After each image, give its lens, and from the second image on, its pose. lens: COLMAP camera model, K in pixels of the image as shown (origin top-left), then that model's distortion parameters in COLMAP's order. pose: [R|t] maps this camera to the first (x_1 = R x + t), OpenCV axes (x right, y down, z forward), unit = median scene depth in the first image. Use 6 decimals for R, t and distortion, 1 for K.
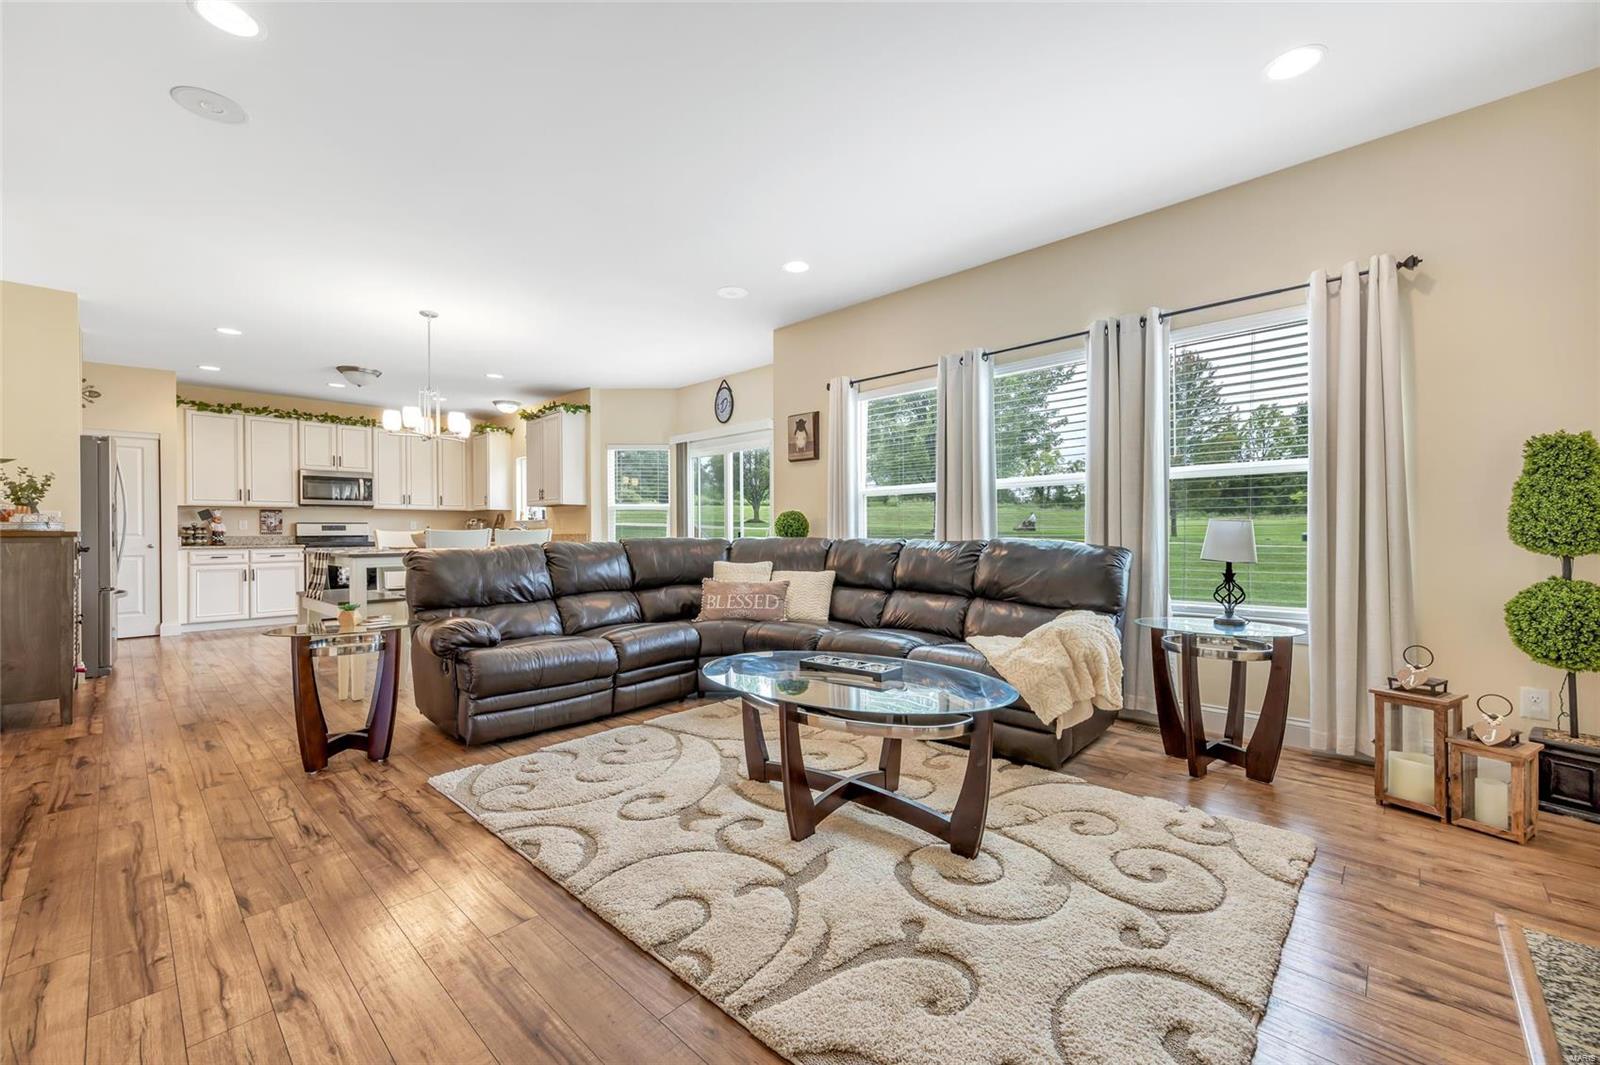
lens RADIAL K [[639.1, 0, 787.7], [0, 639.1, 532.2], [0, 0, 1]] dist [0.012089, -0.000768]
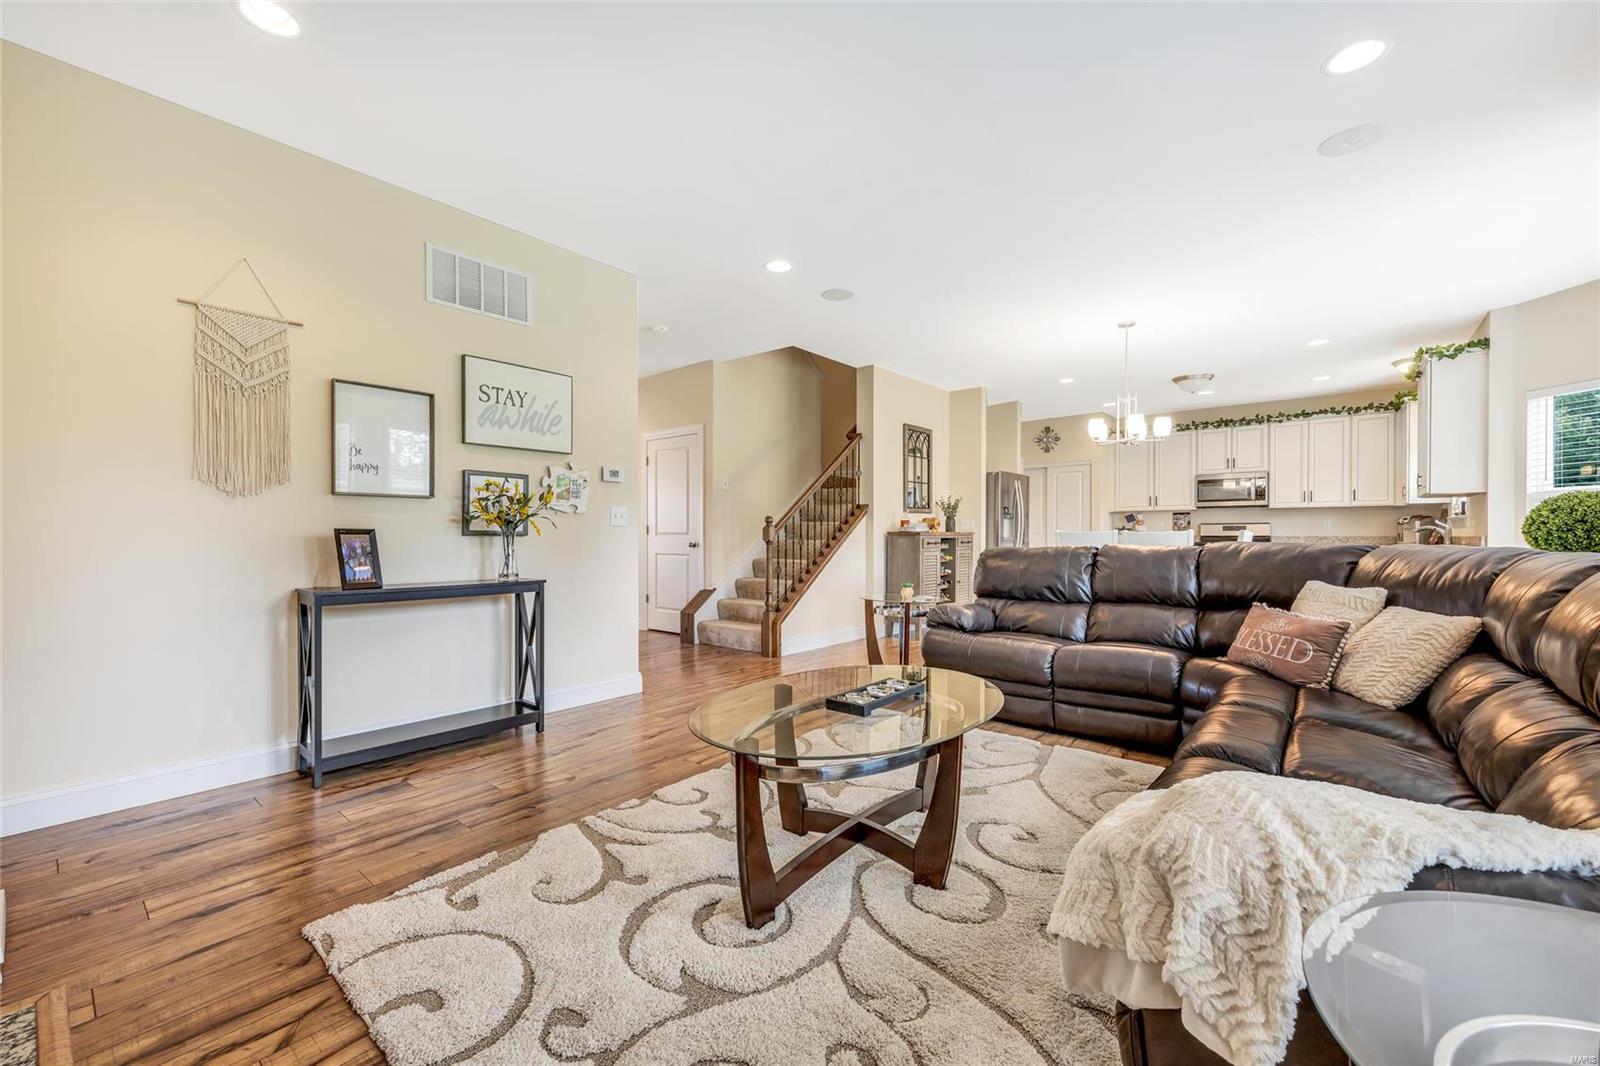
lens RADIAL K [[639.1, 0, 801.8], [0, 639.1, 535.8], [0, 0, 1]] dist [0.012089, -0.000768]
pose [[0.067702, 0.007242, -0.997679, 0.317915], [-0.000783, 0.999974, 0.007206, -0.002097], [0.997705, 0.000293, 0.067706, 0.285716]]
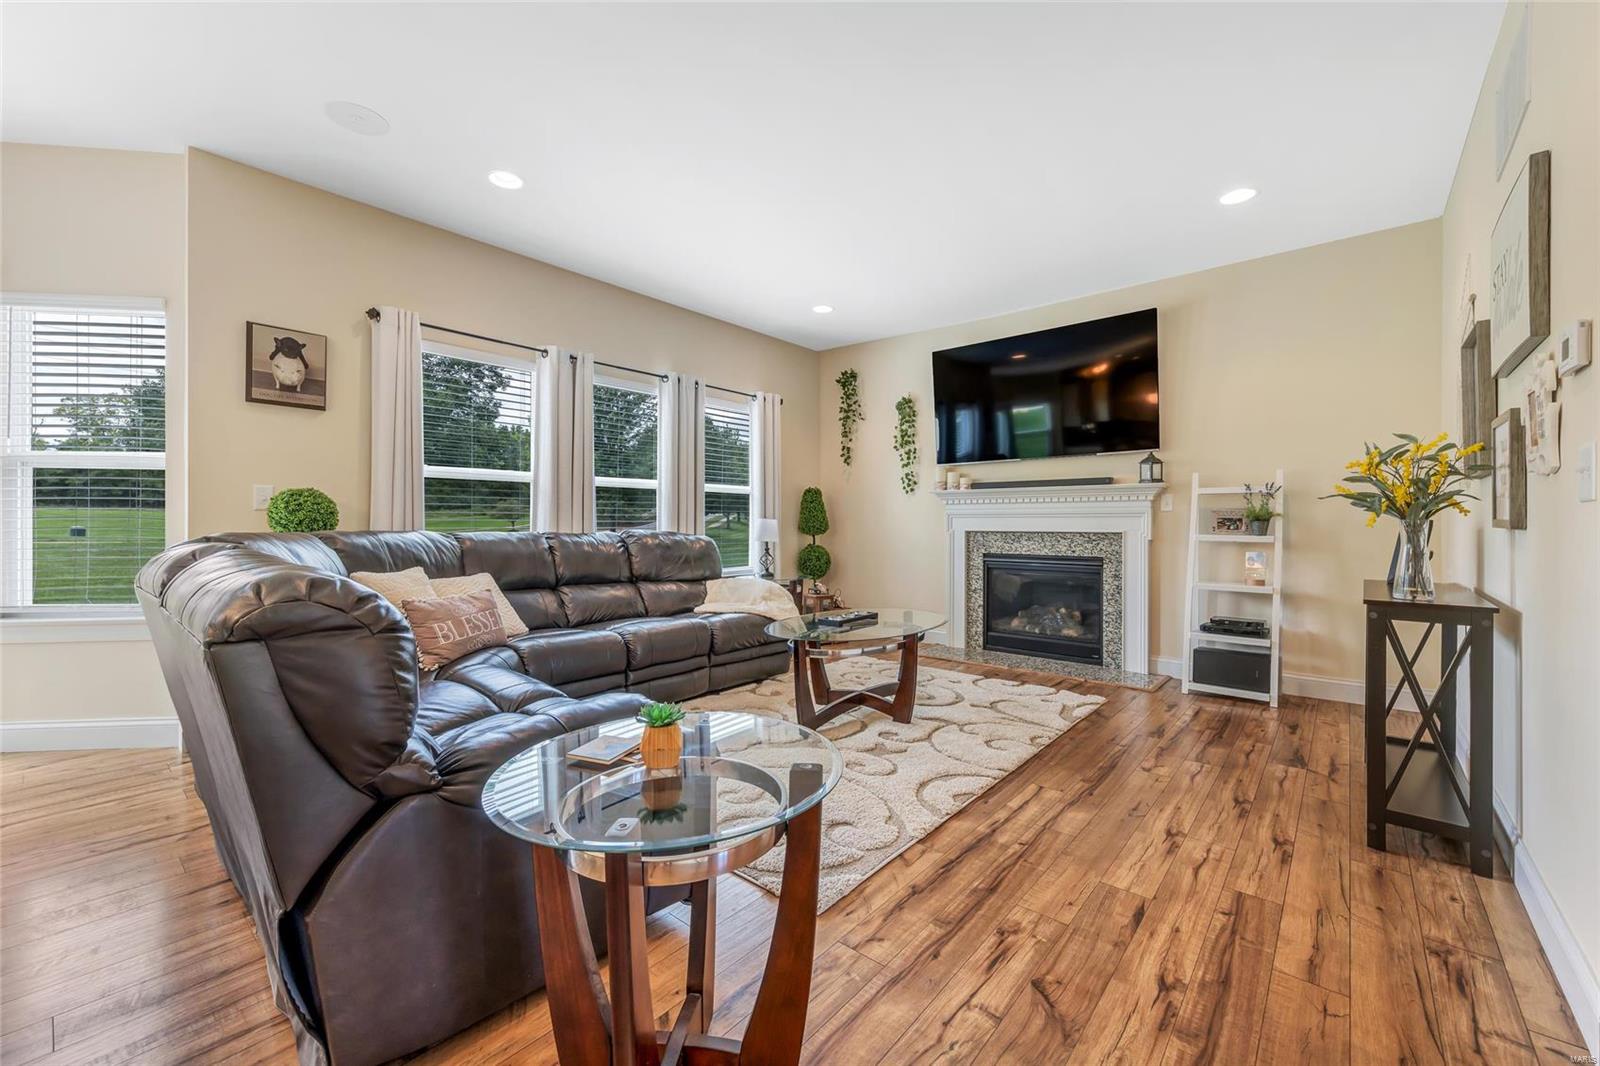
lens RADIAL K [[639.1, 0, 807.4], [0, 639.1, 523.6], [0, 0, 1]] dist [0.012089, -0.000768]
pose [[-0.060016, 0.006953, 0.998173, -0.456770], [-0.002627, 0.999971, -0.007123, 0.002614], [-0.998194, -0.003050, -0.059996, 0.401160]]
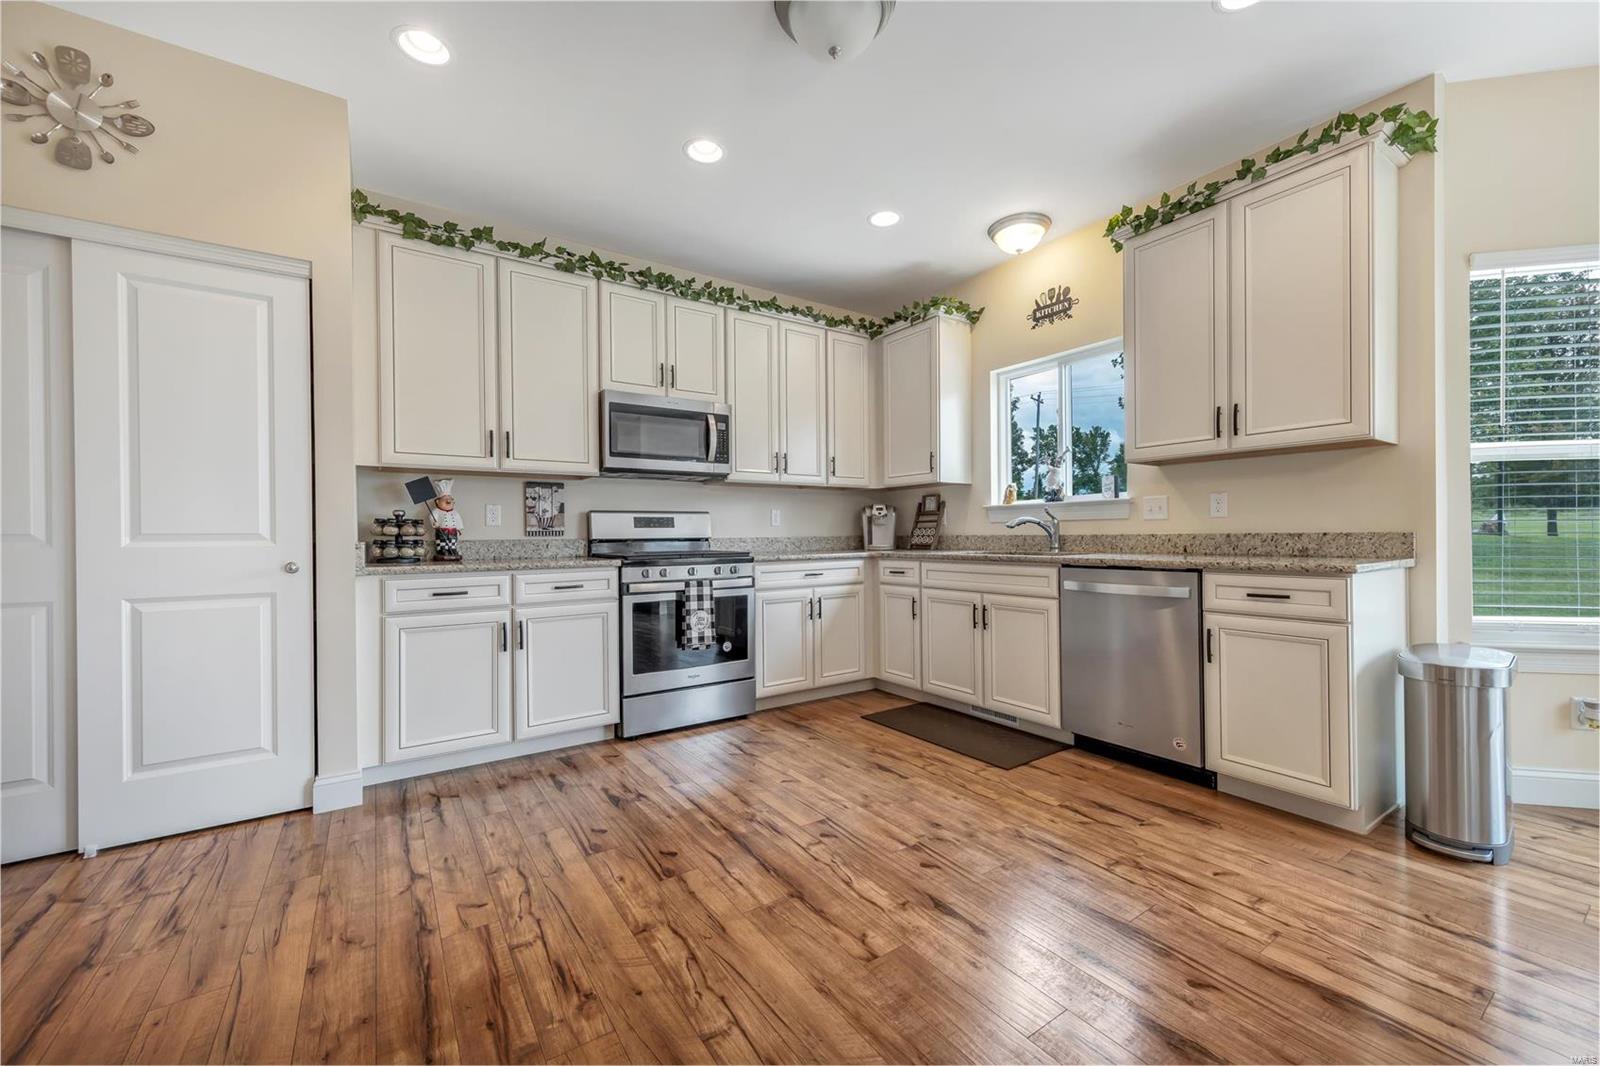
lens RADIAL K [[639.1, 0, 804.1], [0, 639.1, 530.1], [0, 0, 1]] dist [0.012089, -0.000768]
pose [[0.978230, -0.004178, -0.207482, -0.590418], [0.003168, 0.999981, -0.005198, 0.002425], [0.207500, 0.004428, 0.978225, 0.664110]]
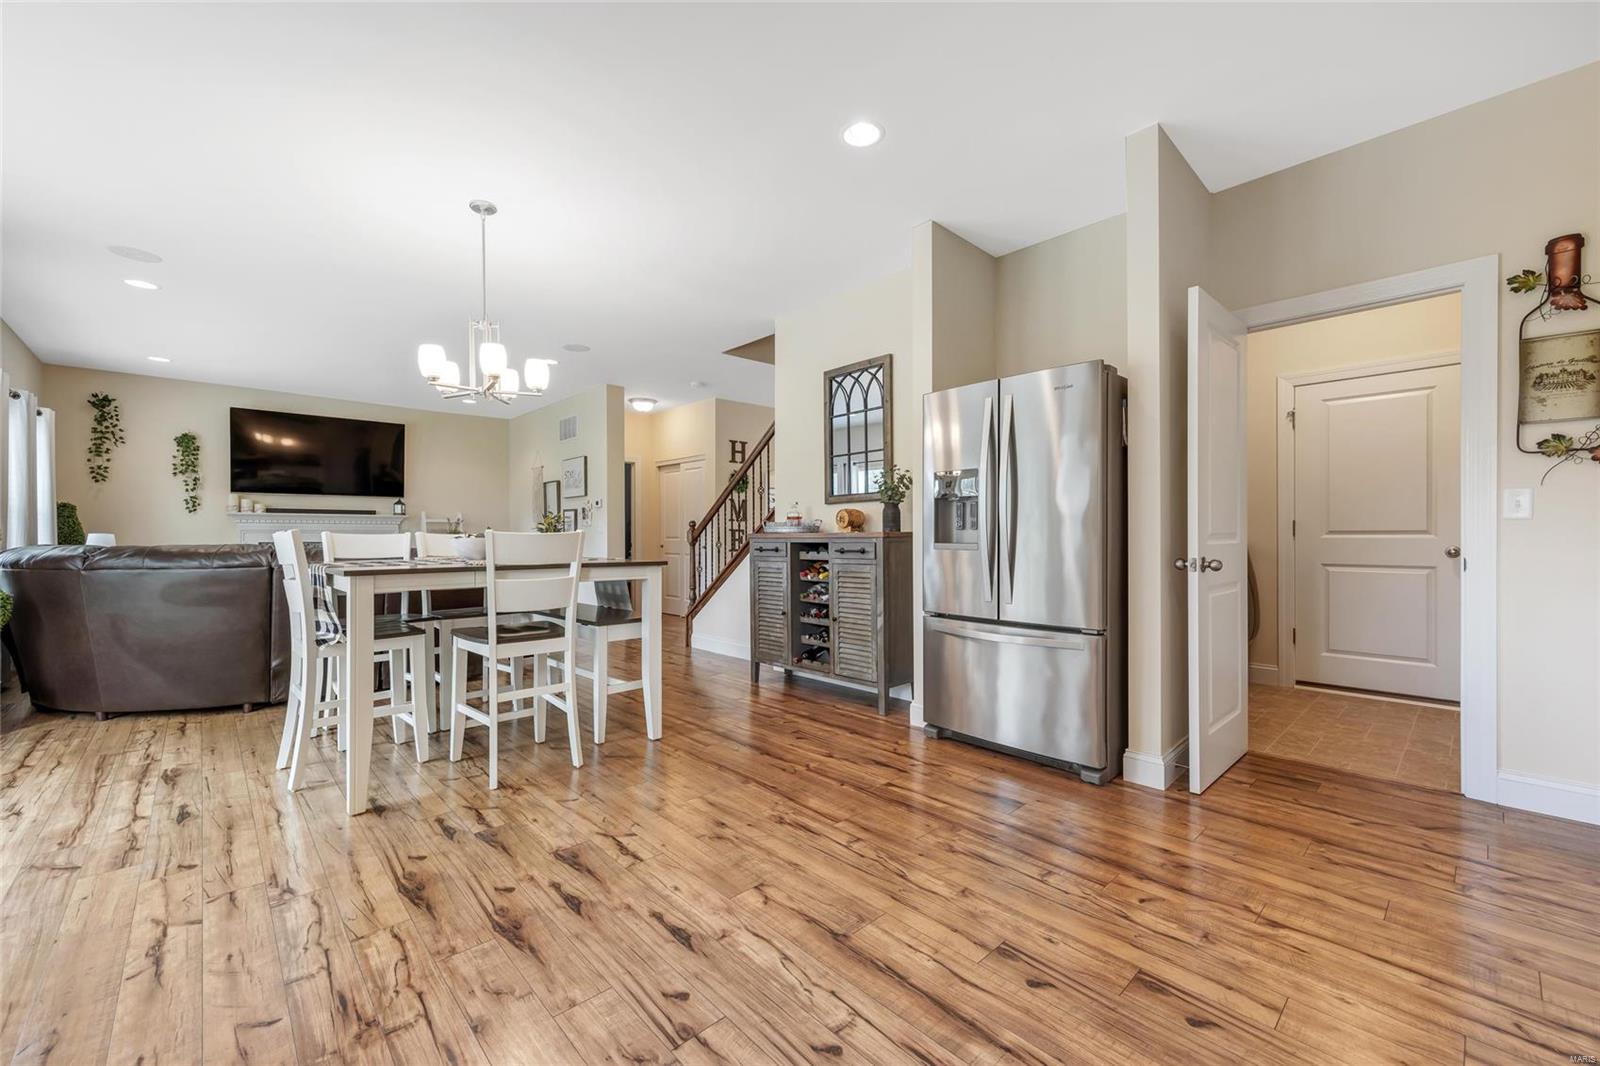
lens RADIAL K [[639.1, 0, 793.7], [0, 639.1, 531.7], [0, 0, 1]] dist [0.012089, -0.000768]
pose [[-0.998159, 0.007808, 0.060150, -0.647118], [0.007360, 0.999944, -0.007661, 0.002229], [-0.060207, -0.007204, -0.998160, 1.162791]]
